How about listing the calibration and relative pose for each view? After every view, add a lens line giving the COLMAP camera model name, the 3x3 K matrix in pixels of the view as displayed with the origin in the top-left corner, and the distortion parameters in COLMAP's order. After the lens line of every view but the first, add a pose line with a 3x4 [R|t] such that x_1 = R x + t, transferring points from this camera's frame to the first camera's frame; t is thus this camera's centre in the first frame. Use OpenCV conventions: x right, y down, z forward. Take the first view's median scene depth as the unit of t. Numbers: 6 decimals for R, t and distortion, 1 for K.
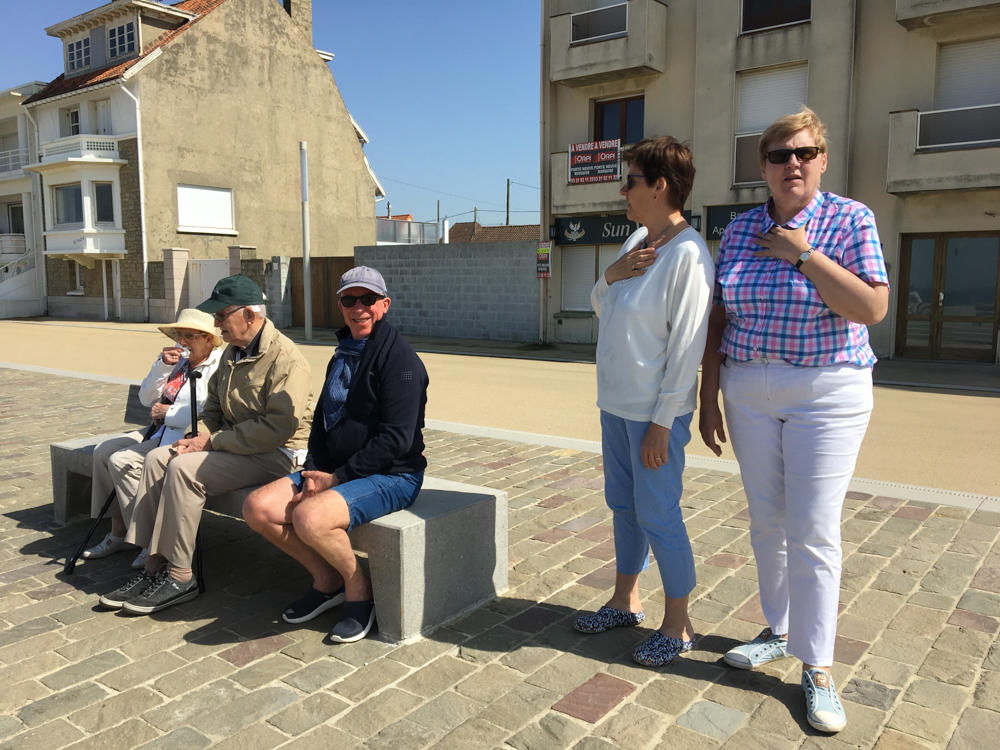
lens RADIAL K [[842.1, 0, 499.6], [0, 842.1, 379.1], [0, 0, 1]] dist [0.050097, -0.071150]
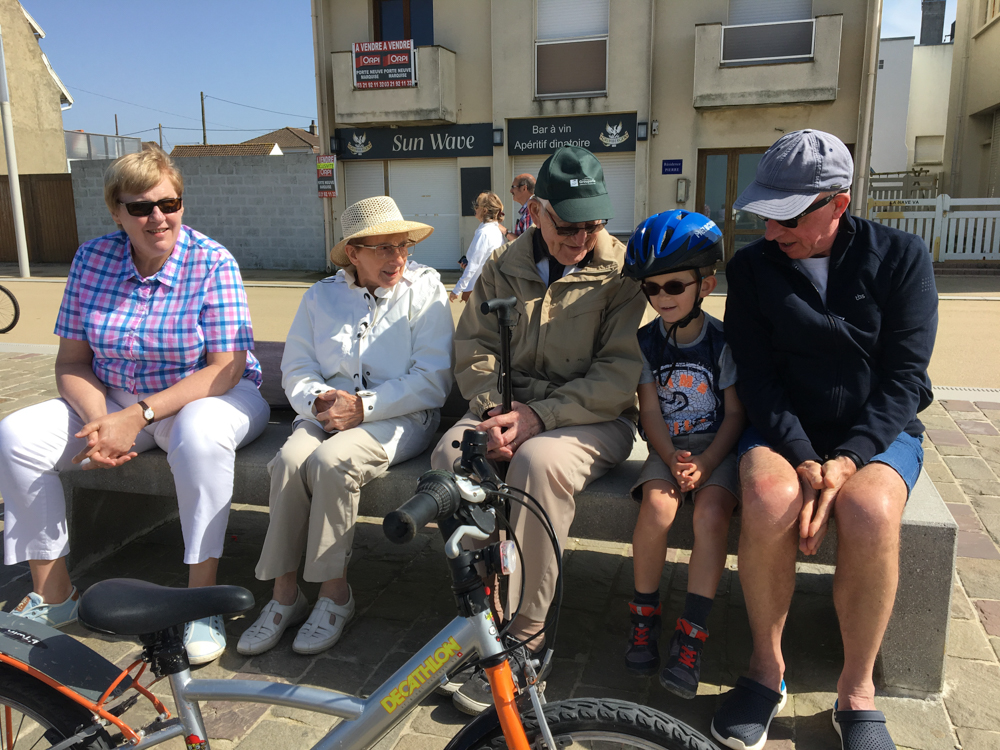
lens RADIAL K [[842.1, 0, 500.8], [0, 842.1, 373.3], [0, 0, 1]] dist [0.050097, -0.071150]
pose [[0.934414, -0.079512, 0.347200, -0.102129], [0.052586, 0.994879, 0.086311, -0.002405], [-0.352285, -0.062393, 0.933811, 0.091378]]
